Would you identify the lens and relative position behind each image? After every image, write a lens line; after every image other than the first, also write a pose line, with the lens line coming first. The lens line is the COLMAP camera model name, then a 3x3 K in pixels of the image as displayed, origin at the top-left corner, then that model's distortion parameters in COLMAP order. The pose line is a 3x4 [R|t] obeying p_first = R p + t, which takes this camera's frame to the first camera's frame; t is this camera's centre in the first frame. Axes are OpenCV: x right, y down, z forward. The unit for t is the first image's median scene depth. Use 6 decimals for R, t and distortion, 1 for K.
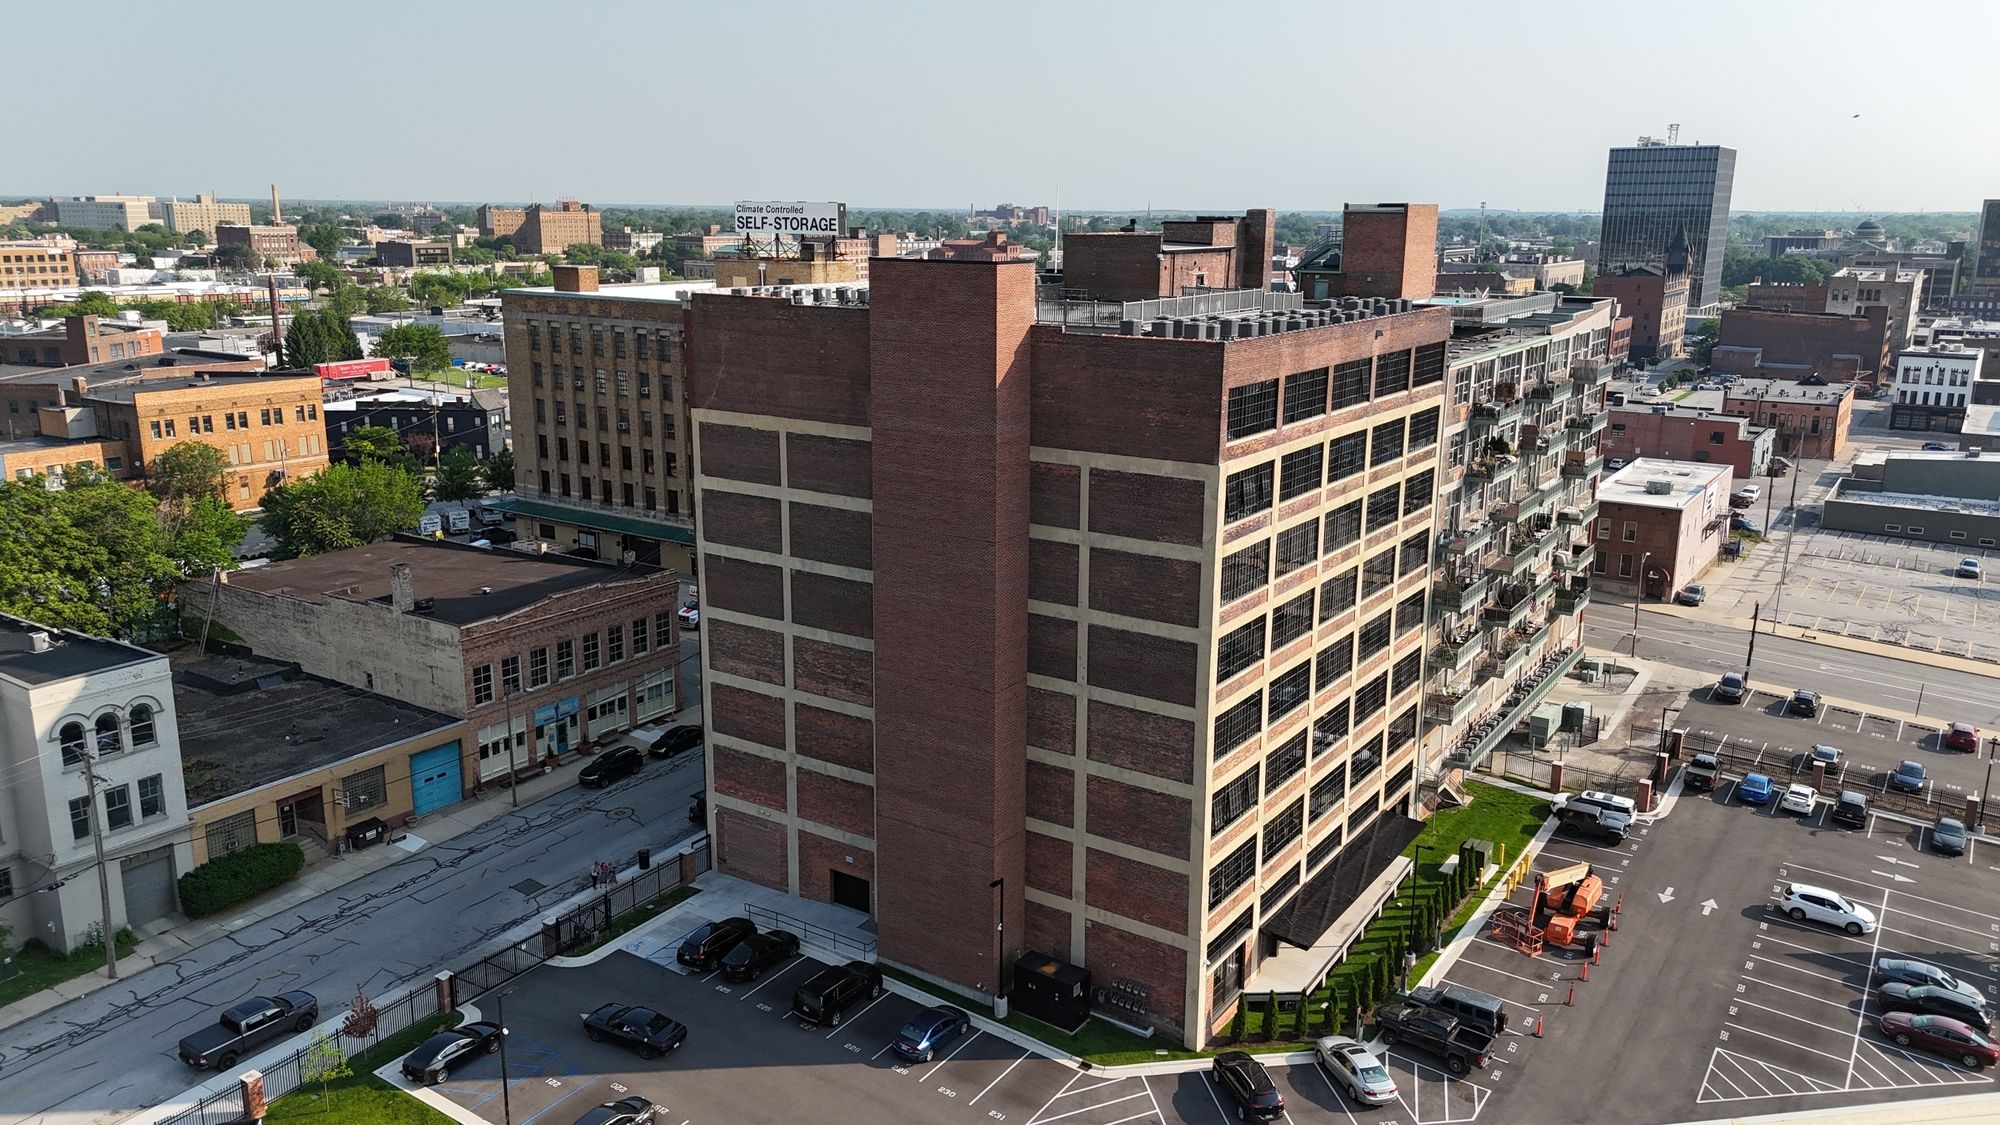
lens RADIAL K [[1440.0, 0, 1008.4], [0, 1440.0, 570.2], [0, 0, 1]] dist [0.119395, -0.139816]
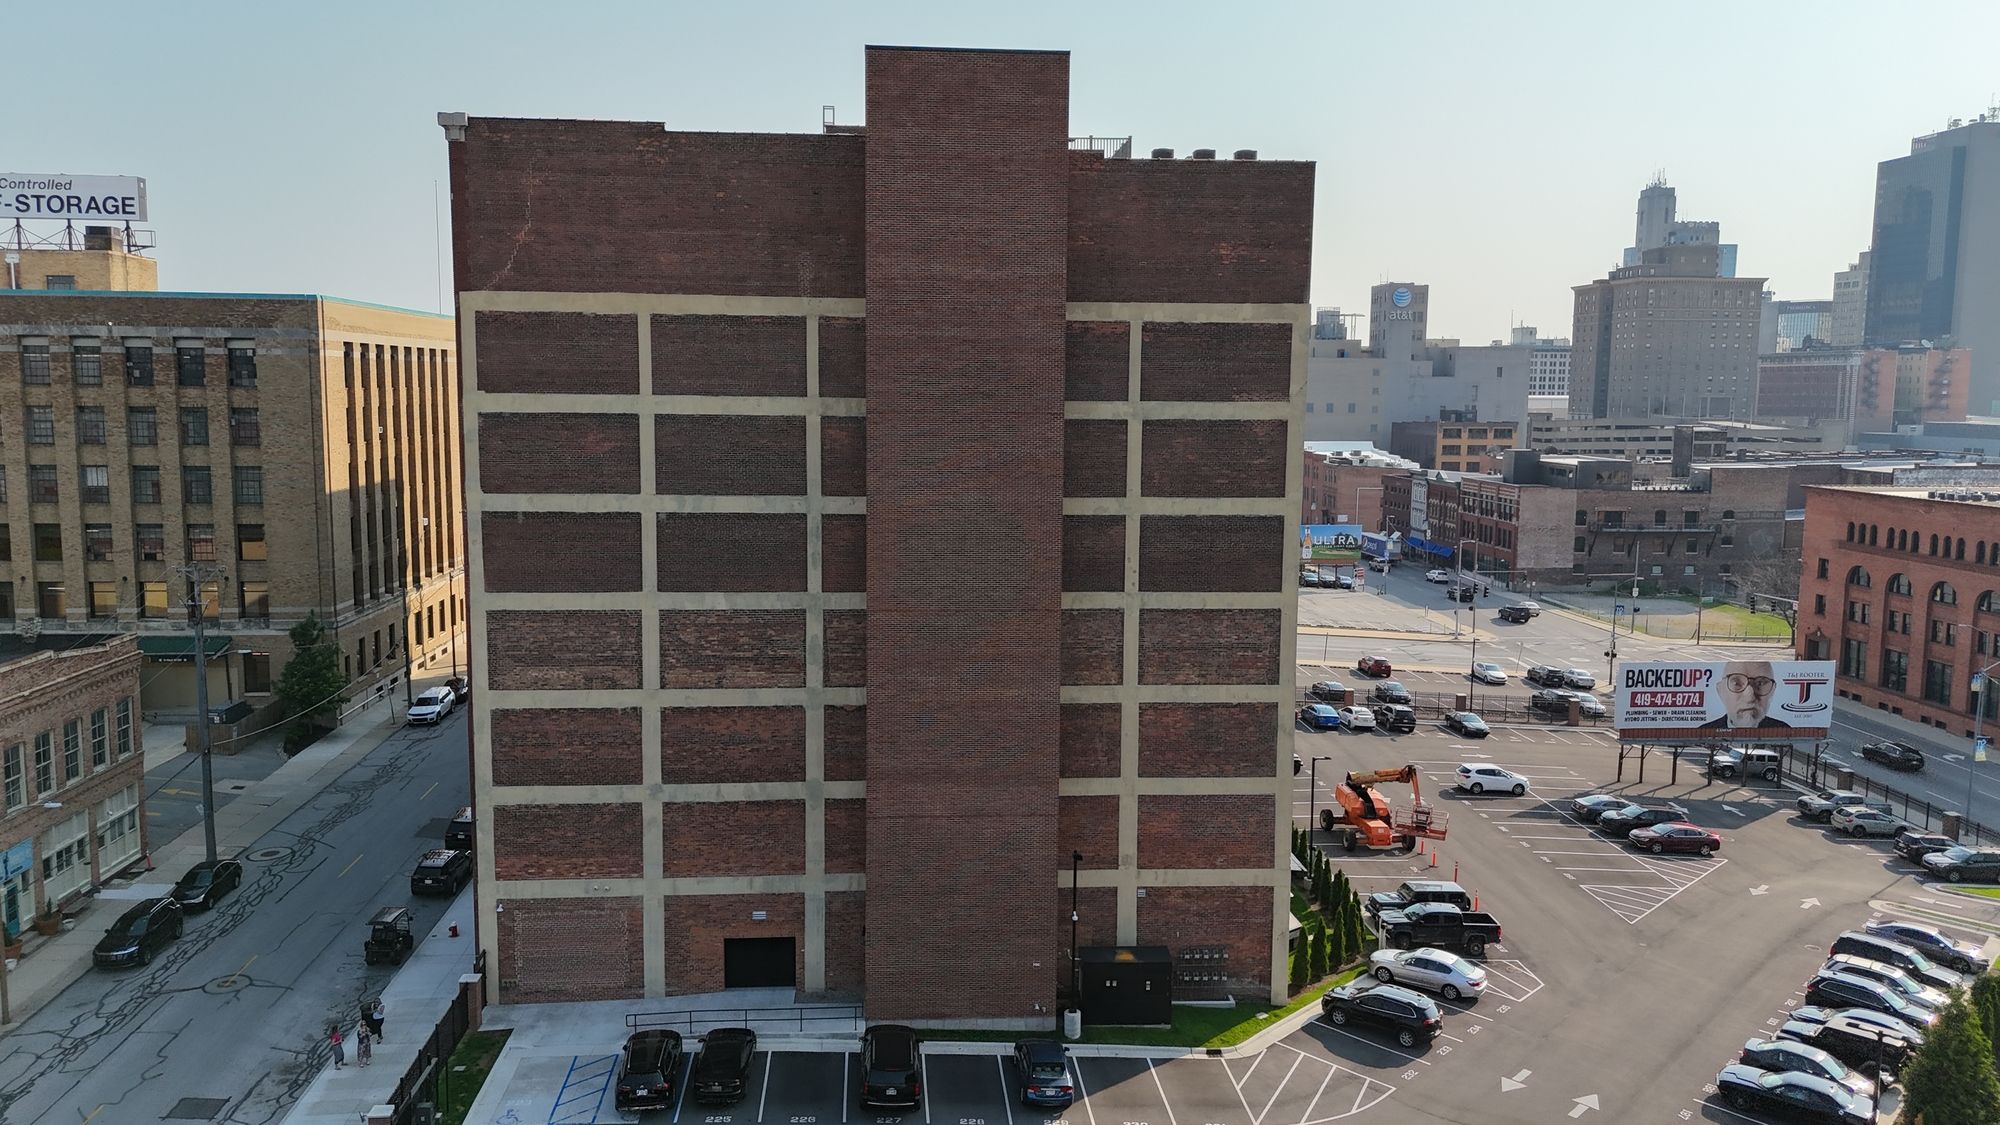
lens RADIAL K [[1440.0, 0, 1008.4], [0, 1440.0, 570.2], [0, 0, 1]] dist [0.119395, -0.139816]
pose [[0.792367, -0.077406, 0.605114, -0.485208], [0.142510, 0.987959, -0.060231, 0.102420], [-0.593165, 0.133959, 0.793858, 0.370479]]
